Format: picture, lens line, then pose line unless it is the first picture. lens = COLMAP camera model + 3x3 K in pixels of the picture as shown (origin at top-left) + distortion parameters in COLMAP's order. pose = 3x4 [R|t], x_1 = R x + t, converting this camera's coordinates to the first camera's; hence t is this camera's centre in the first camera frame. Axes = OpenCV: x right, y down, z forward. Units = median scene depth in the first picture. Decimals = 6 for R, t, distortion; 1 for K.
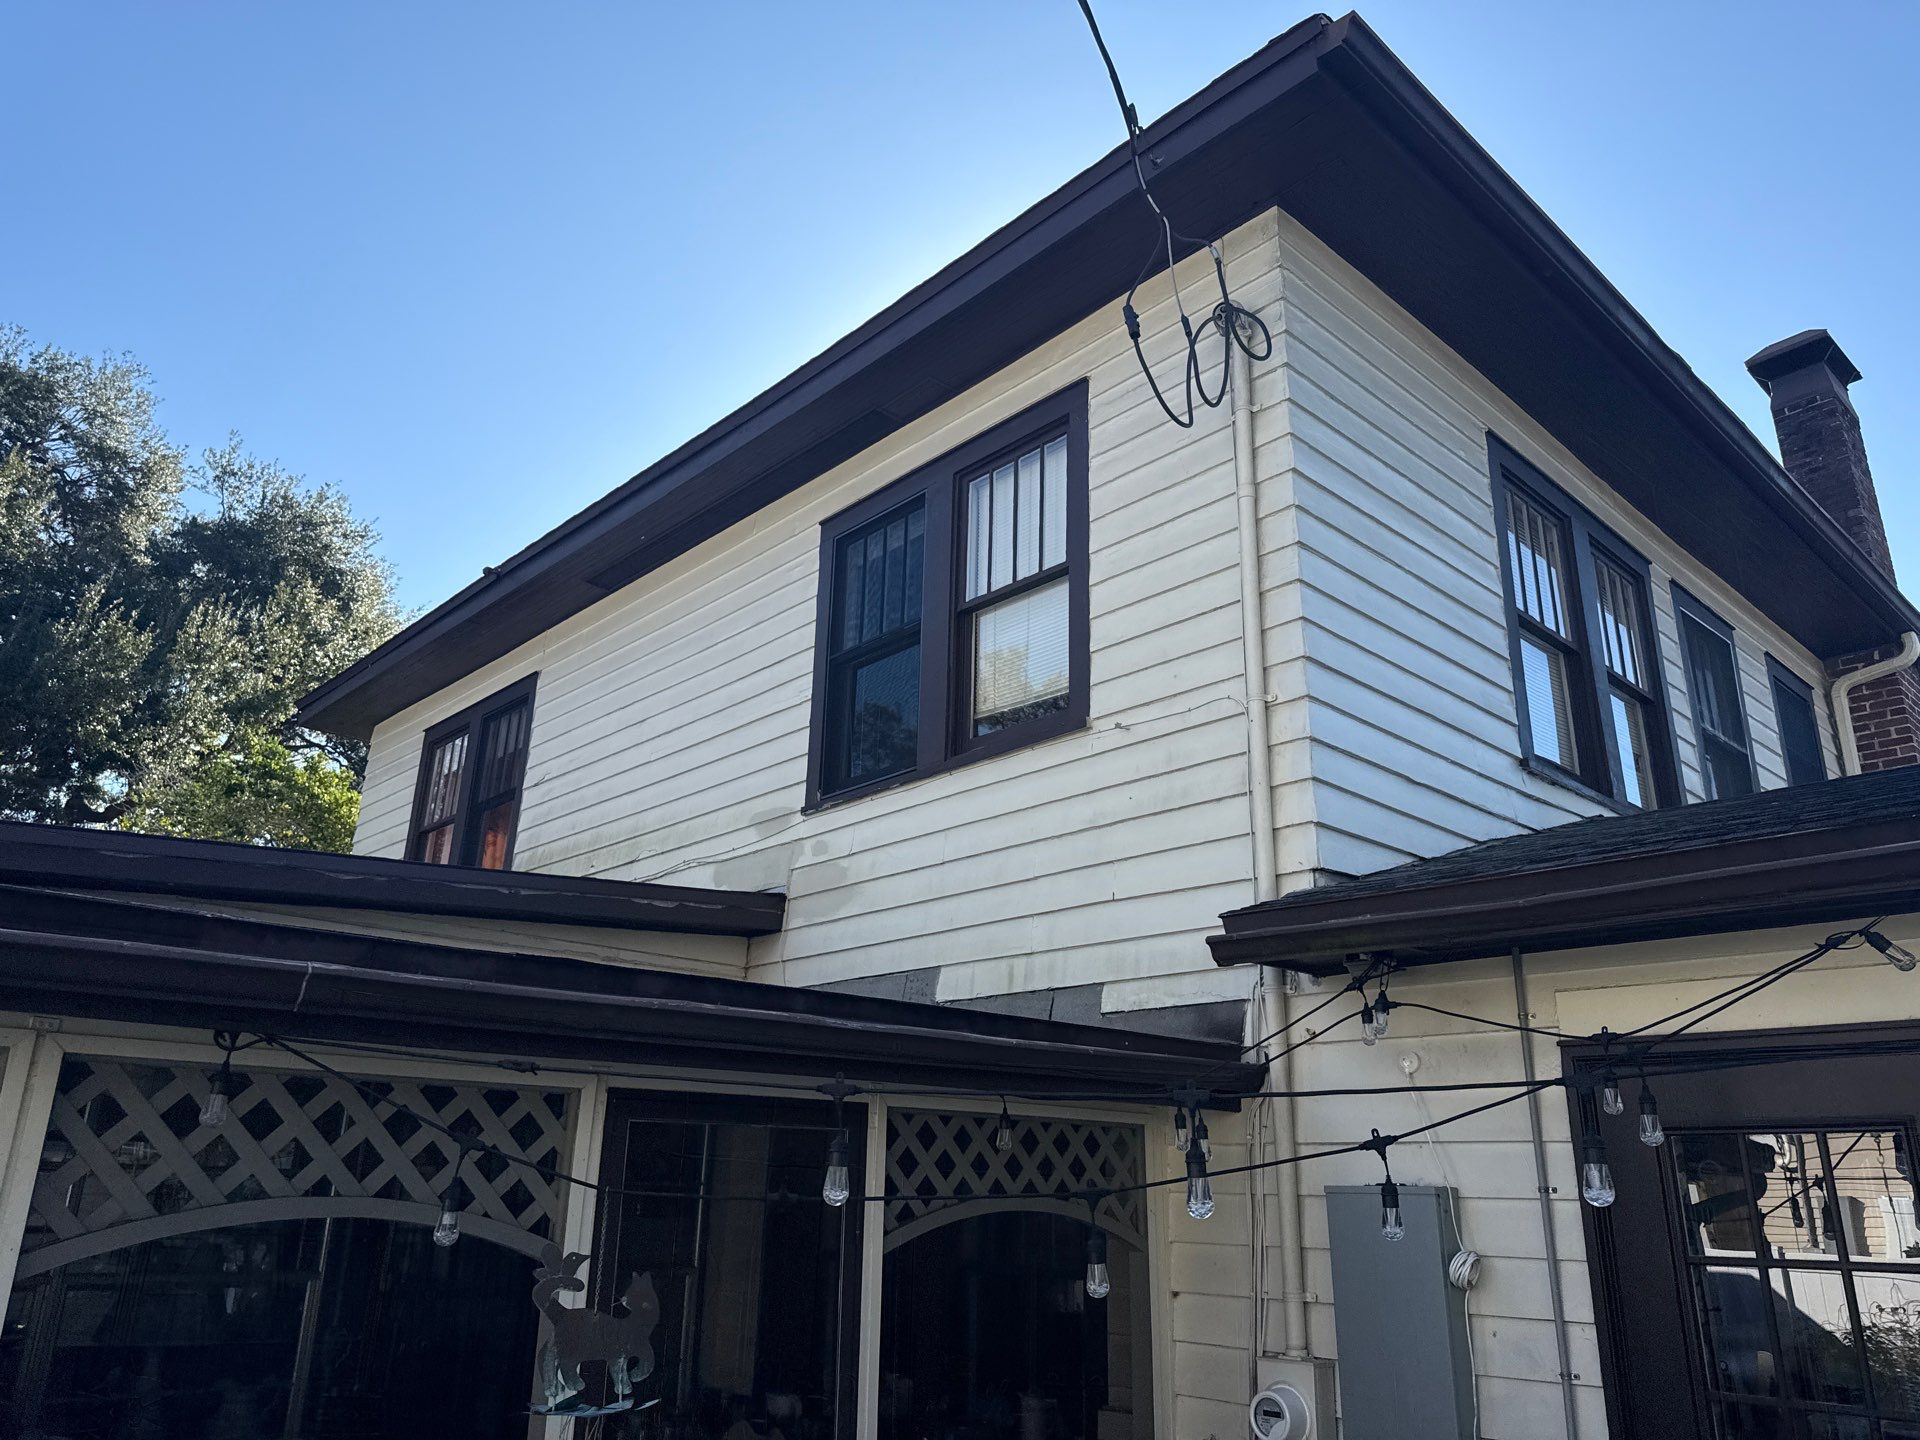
lens RADIAL K [[1349.8, 0, 960.0], [0, 1349.8, 720.0], [0, 0, 1]] dist [0.076055, -0.090527]
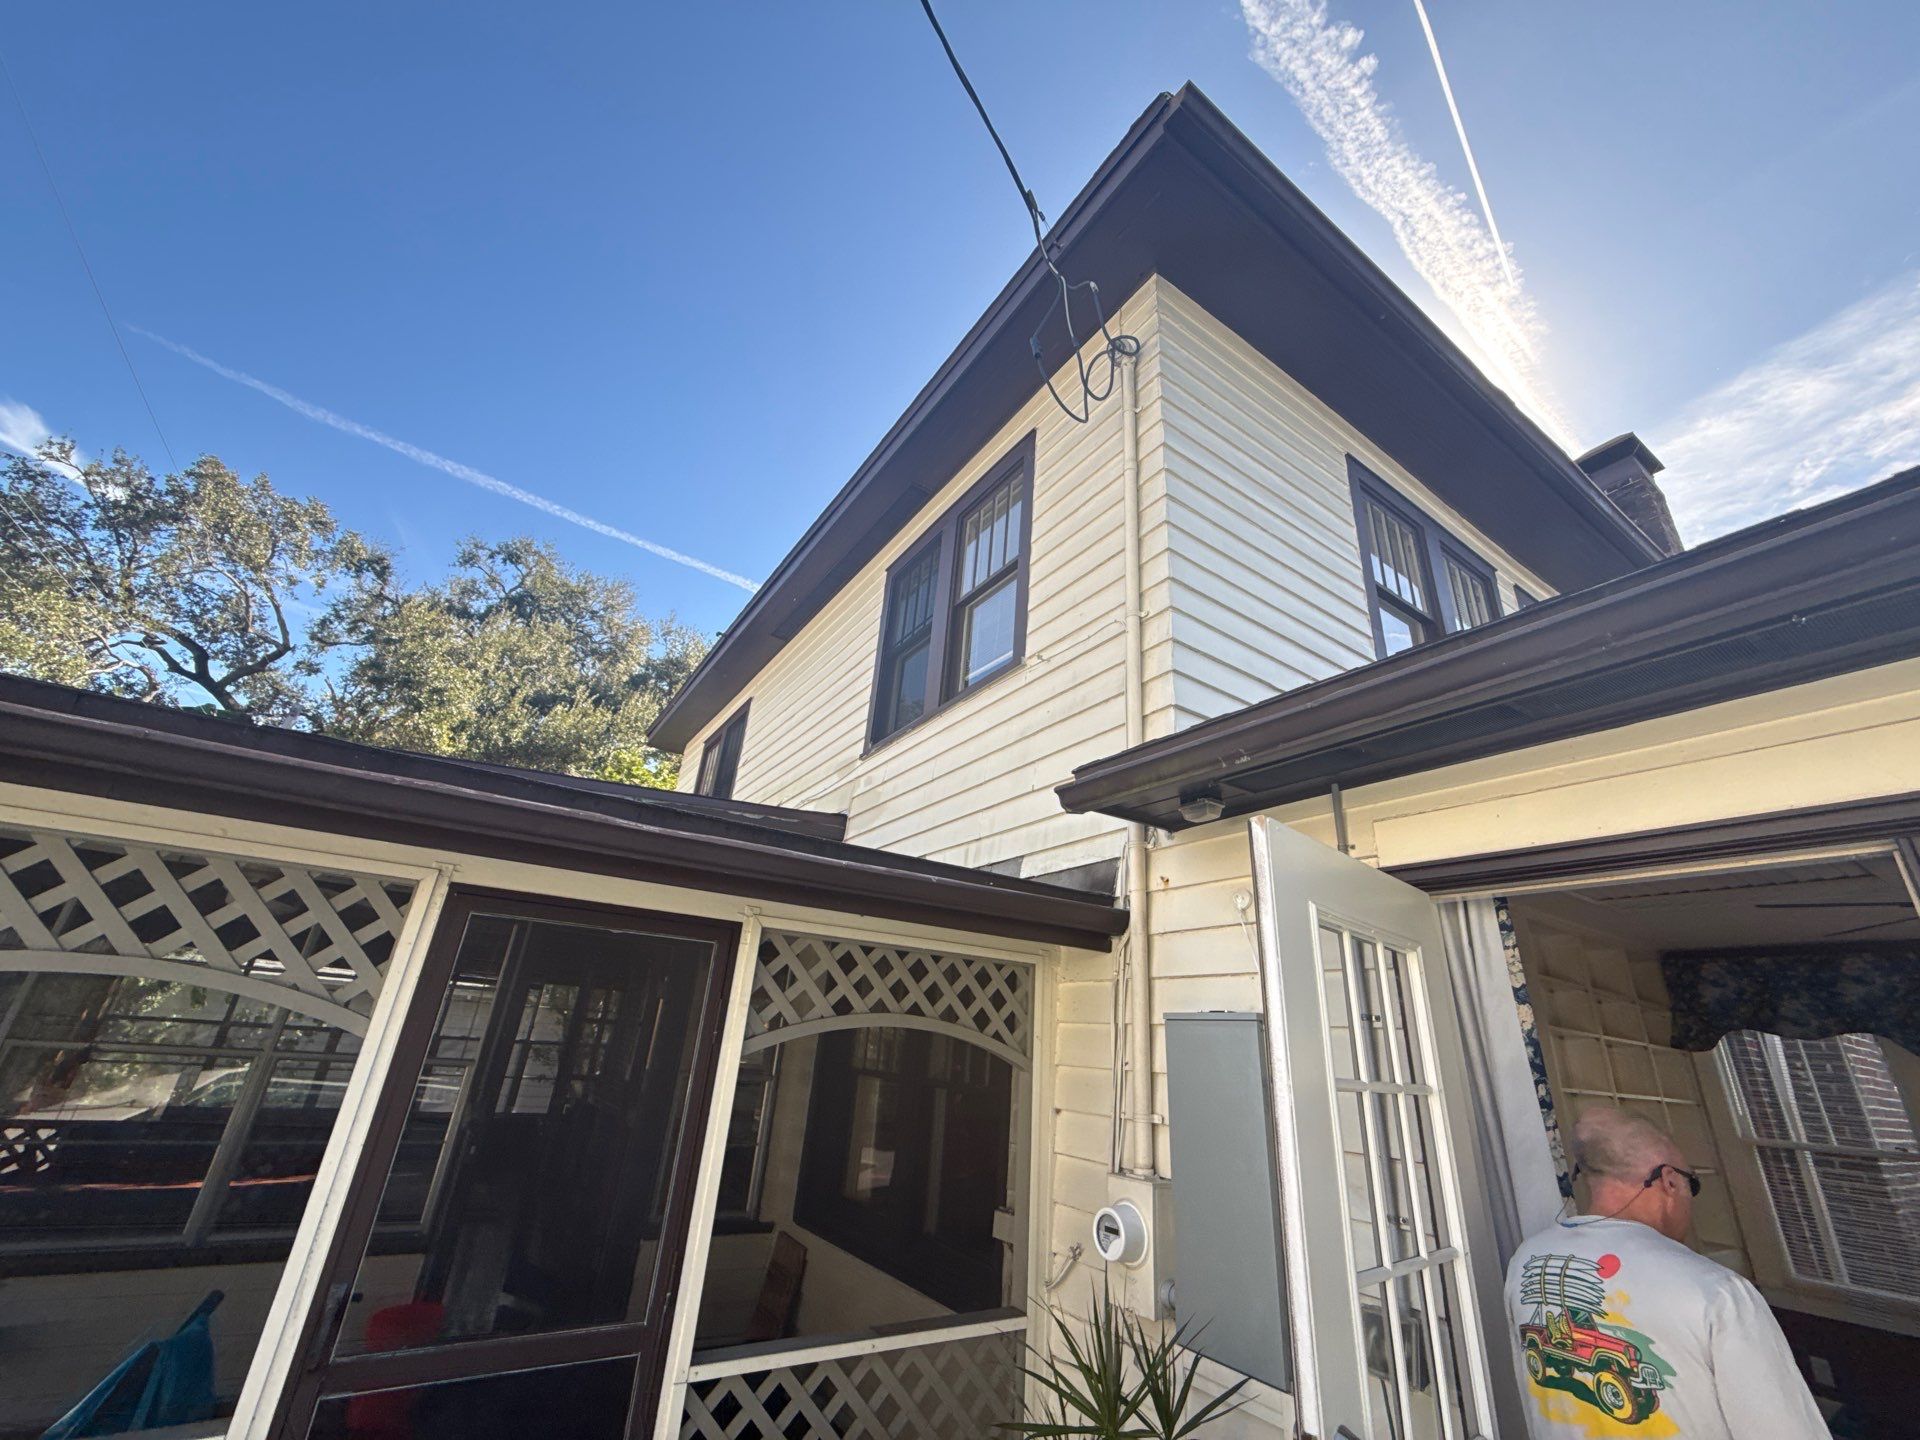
lens RADIAL K [[767.1, 0, 970.6], [0, 767.1, 717.6], [0, 0, 1]] dist [0.001667, -0.000171]
pose [[0.986336, -0.024578, -0.162905, 0.182966], [0.011312, 0.996579, -0.081865, 0.129278], [0.164360, 0.078904, 0.983240, 0.297856]]
